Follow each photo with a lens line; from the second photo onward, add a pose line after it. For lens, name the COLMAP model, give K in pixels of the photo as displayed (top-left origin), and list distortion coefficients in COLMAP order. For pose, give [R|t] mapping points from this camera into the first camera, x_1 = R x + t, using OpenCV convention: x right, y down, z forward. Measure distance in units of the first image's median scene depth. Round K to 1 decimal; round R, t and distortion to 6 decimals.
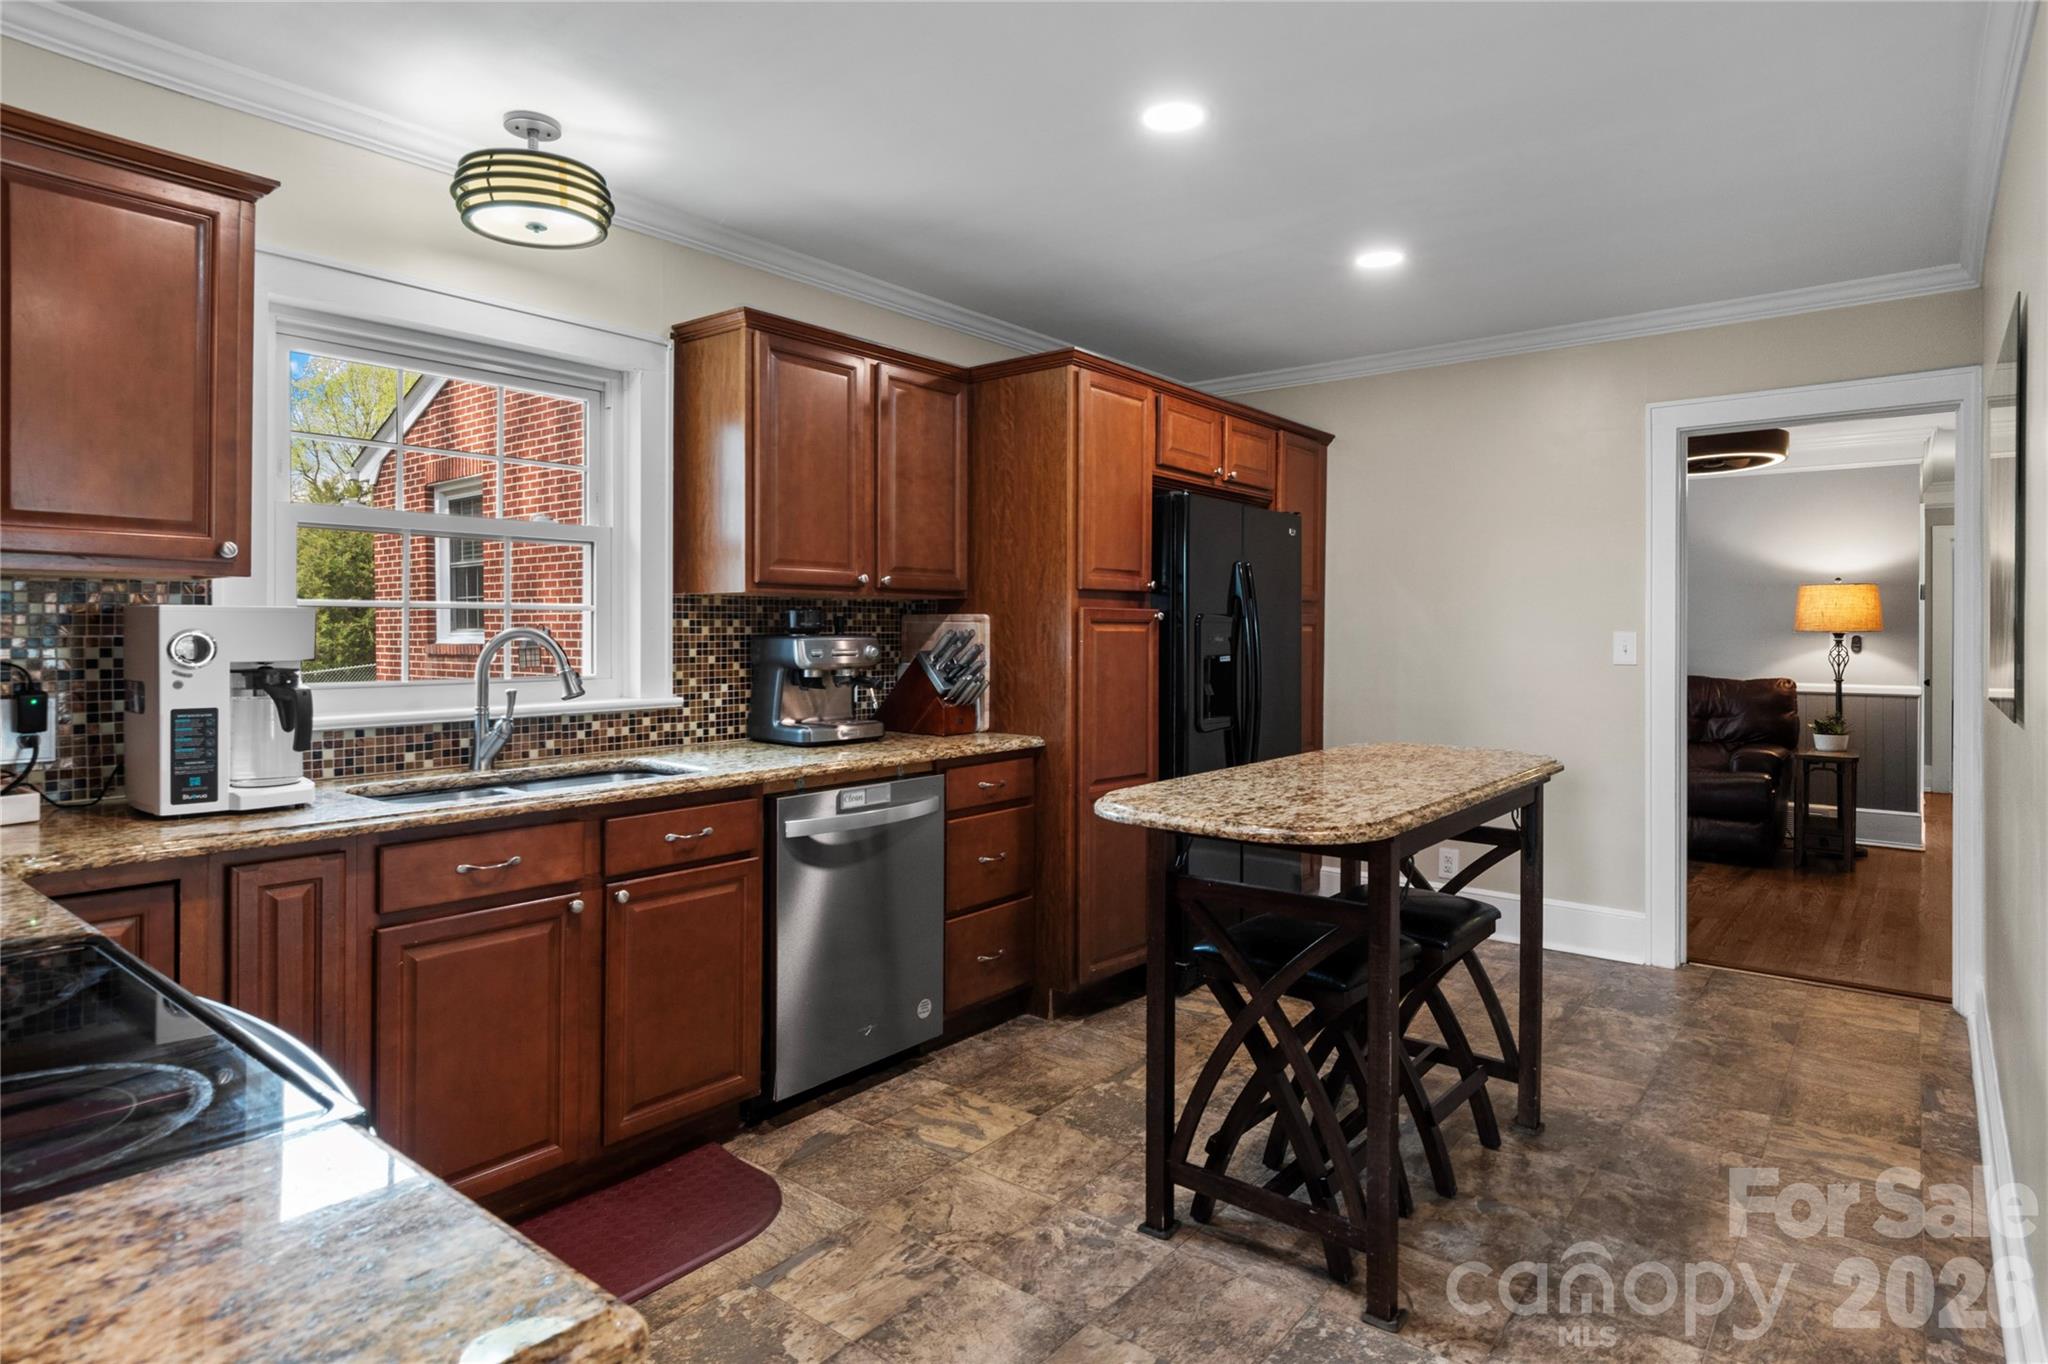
lens RADIAL K [[1113.7, 0, 1068.6], [0, 1113.7, 635.5], [0, 0, 1]] dist [0.001886, 0.000016]
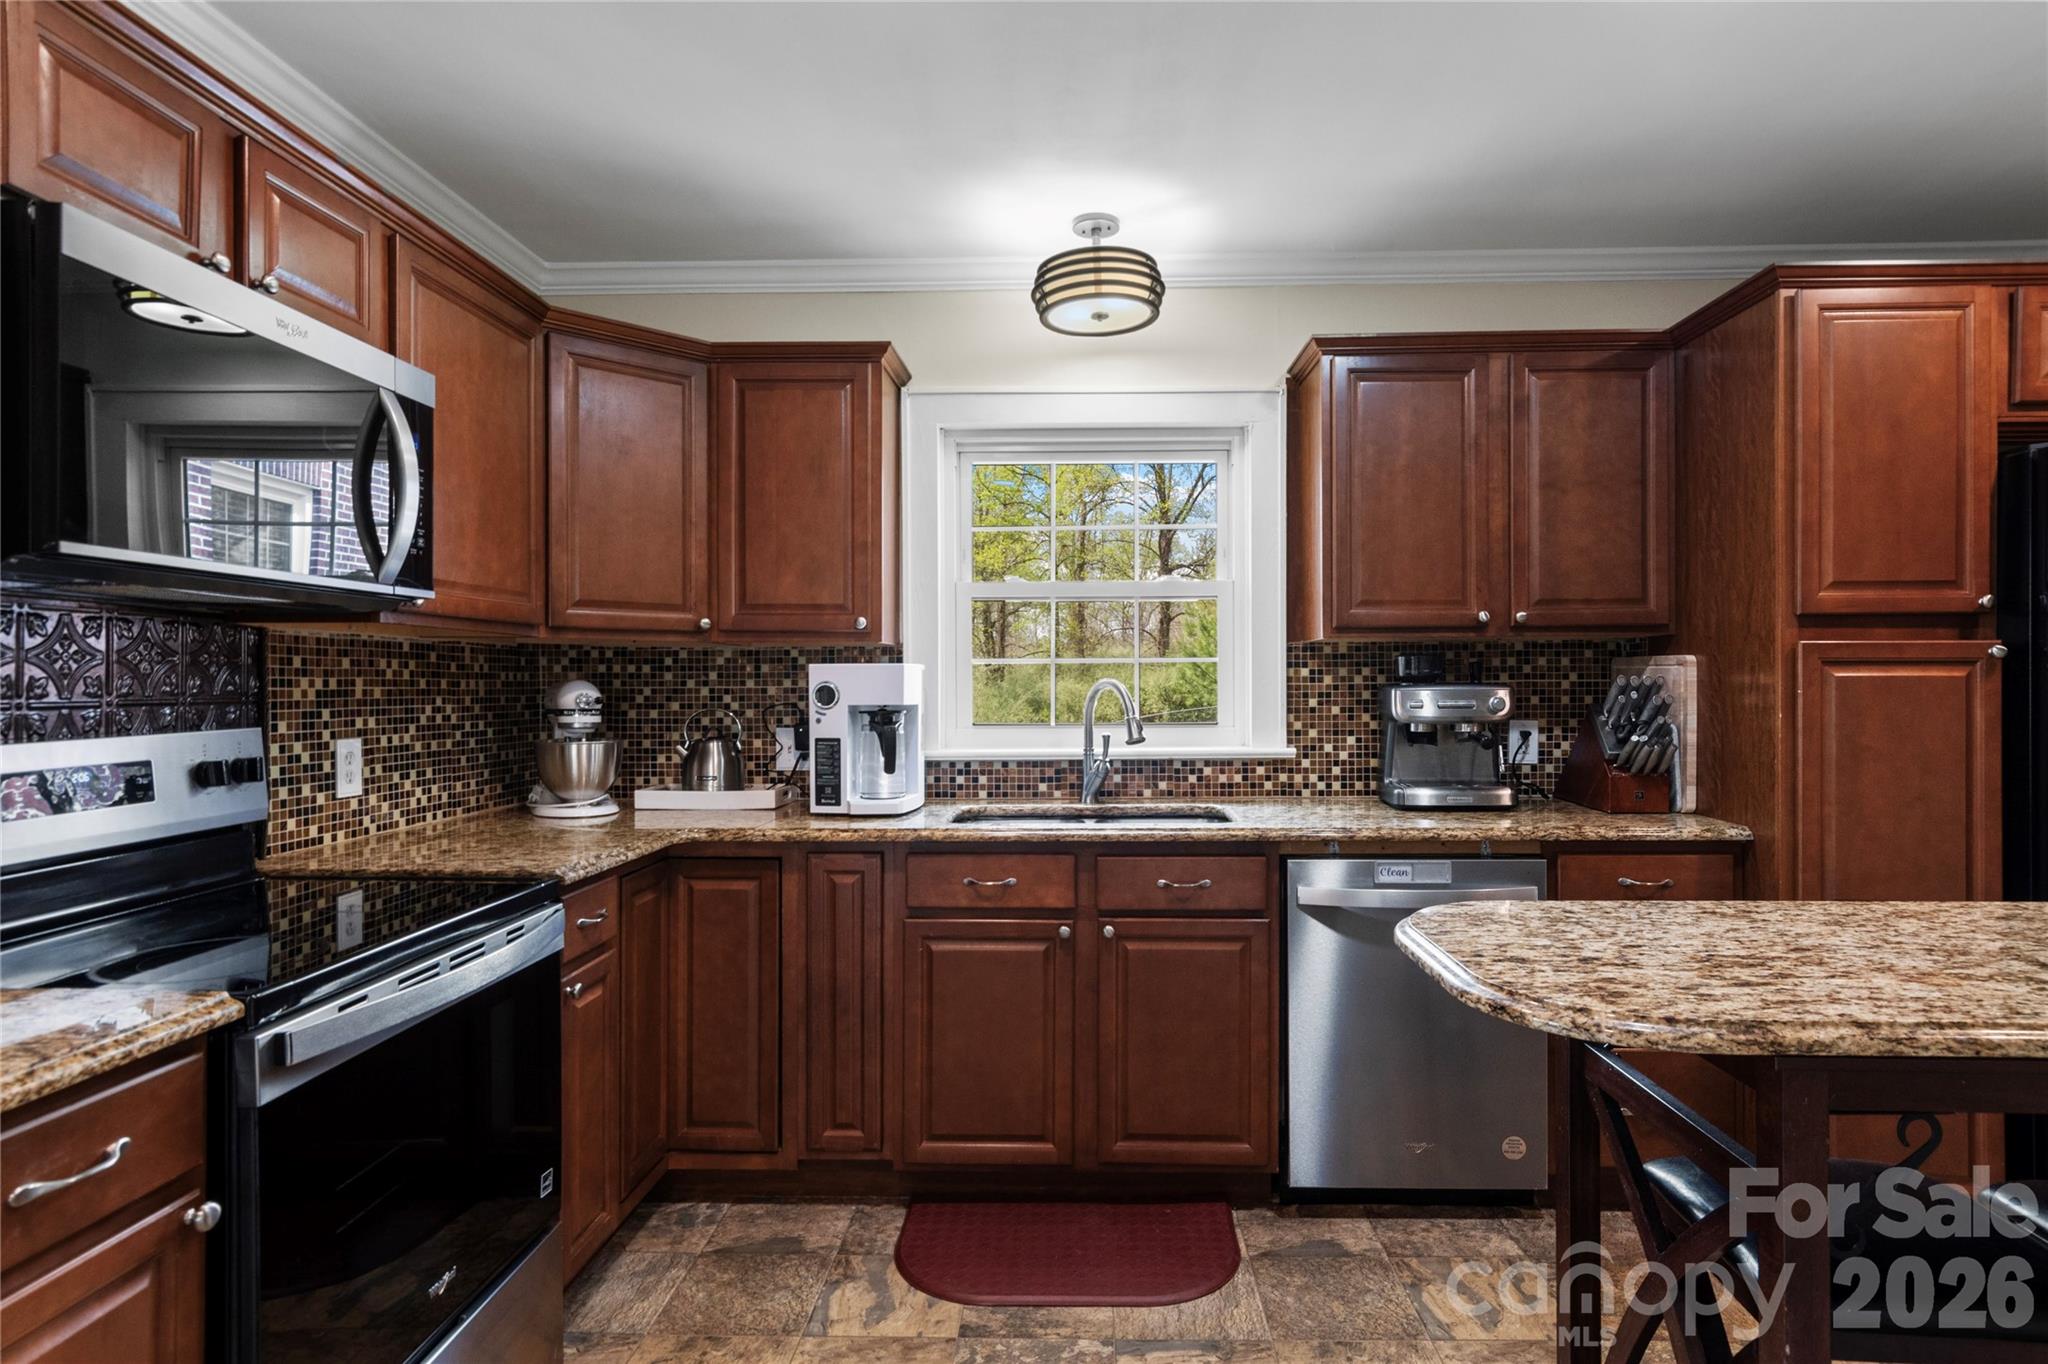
lens RADIAL K [[1113.7, 0, 1034.5], [0, 1113.7, 687.2], [0, 0, 1]] dist [0.001886, 0.000016]
pose [[0.590483, -0.001712, -0.807049, 0.310267], [0.001956, 0.999998, -0.000690, 0.002348], [0.807048, -0.001171, 0.590485, 0.242145]]
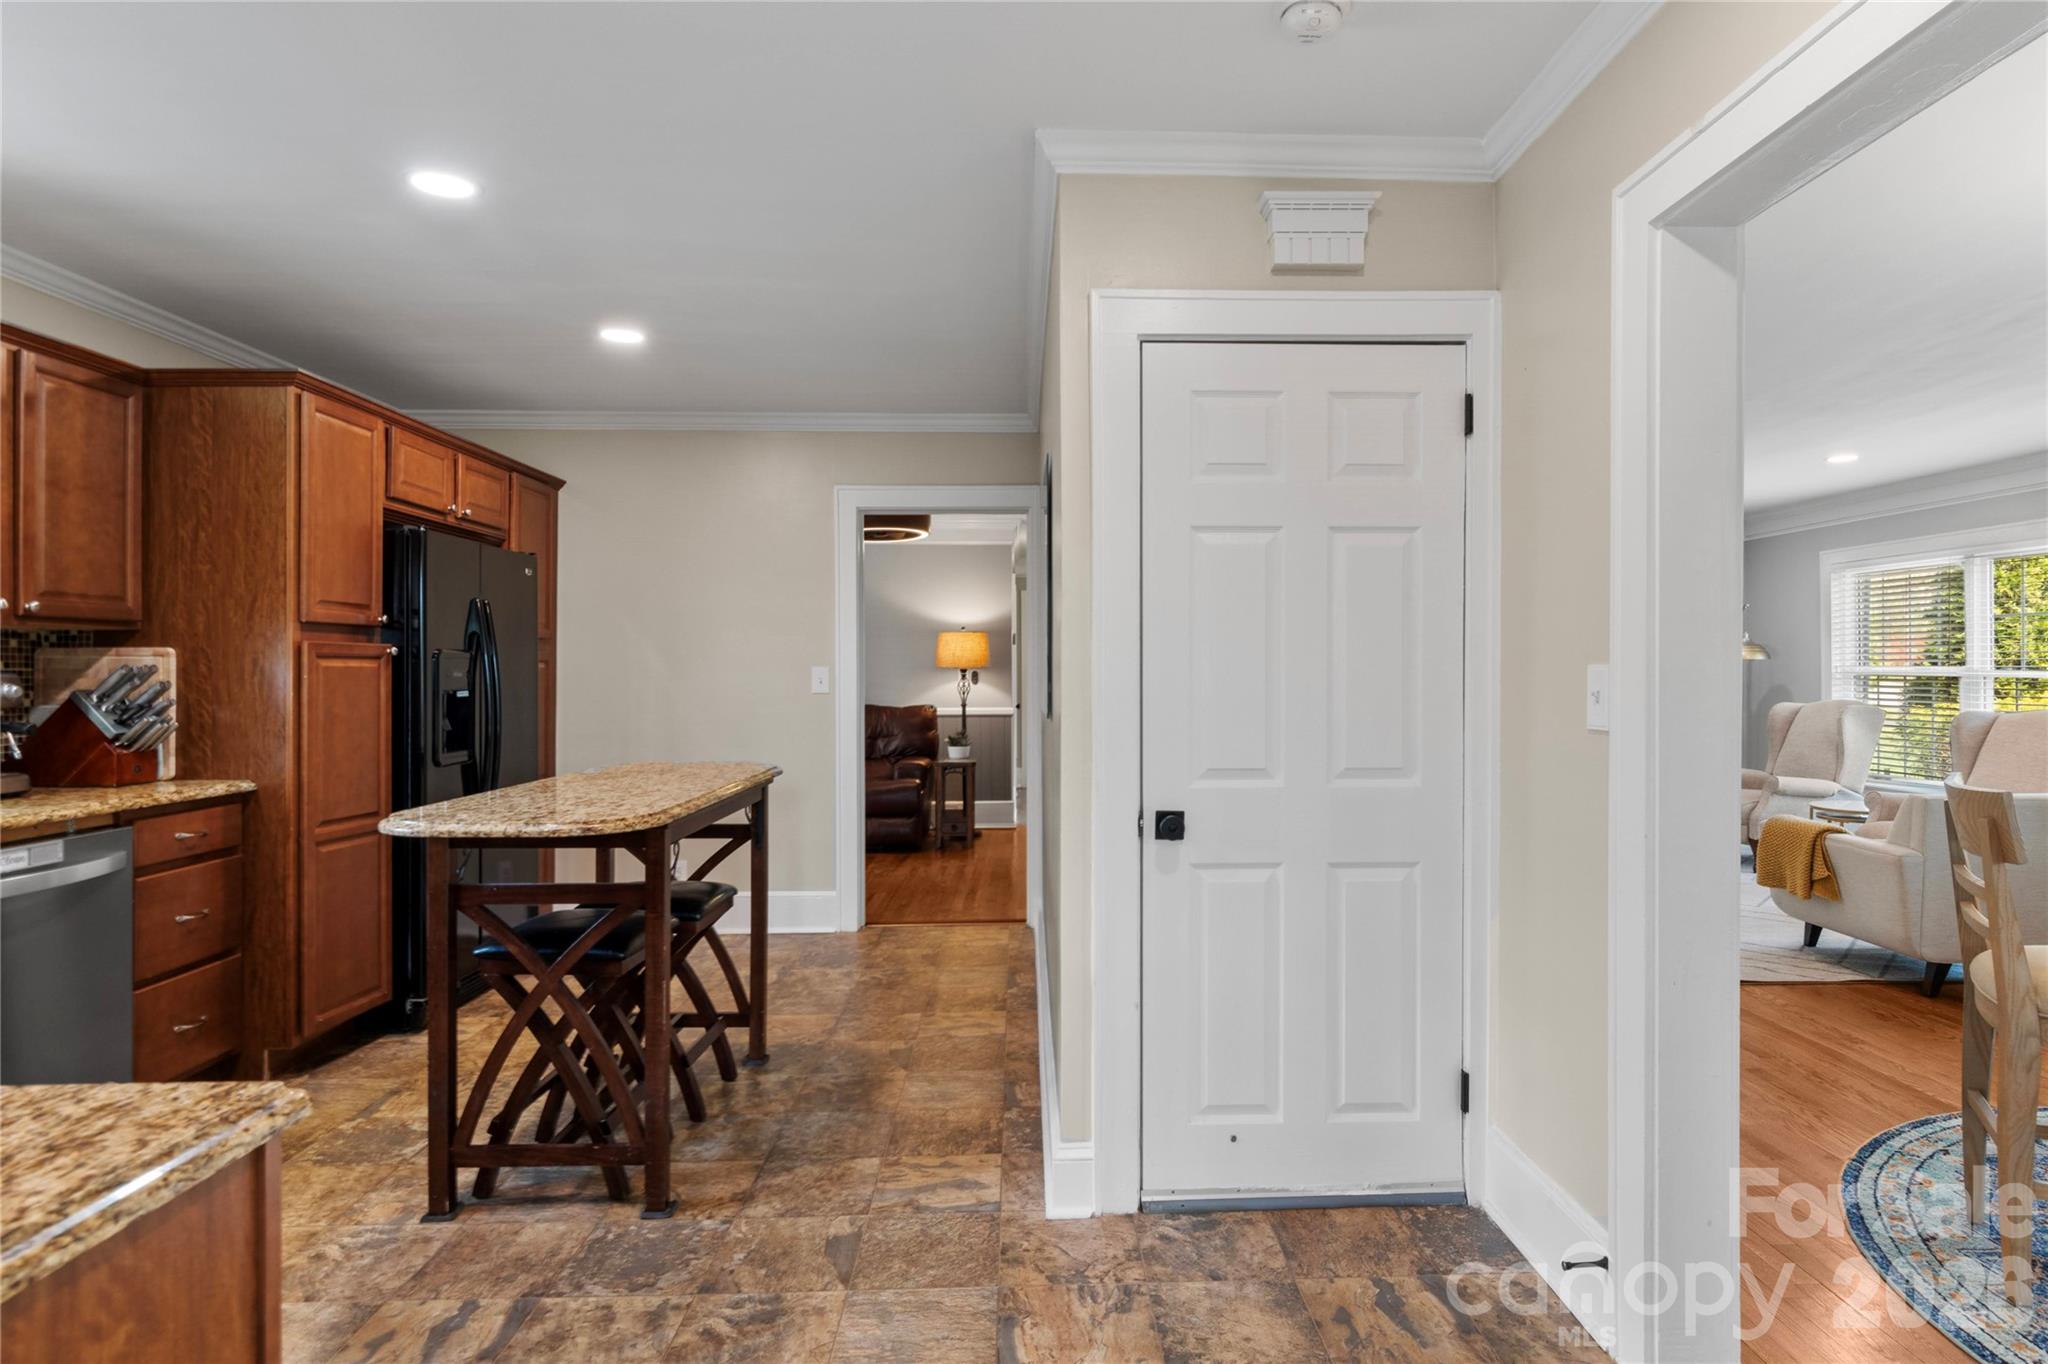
lens RADIAL K [[1113.7, 0, 1033.4], [0, 1113.7, 665.2], [0, 0, 1]] dist [0.001886, 0.000016]
pose [[0.787541, -0.000304, 0.616263, -0.093670], [0.006247, 0.999952, -0.007490, 0.006718], [-0.616231, 0.009748, 0.787505, -0.149052]]
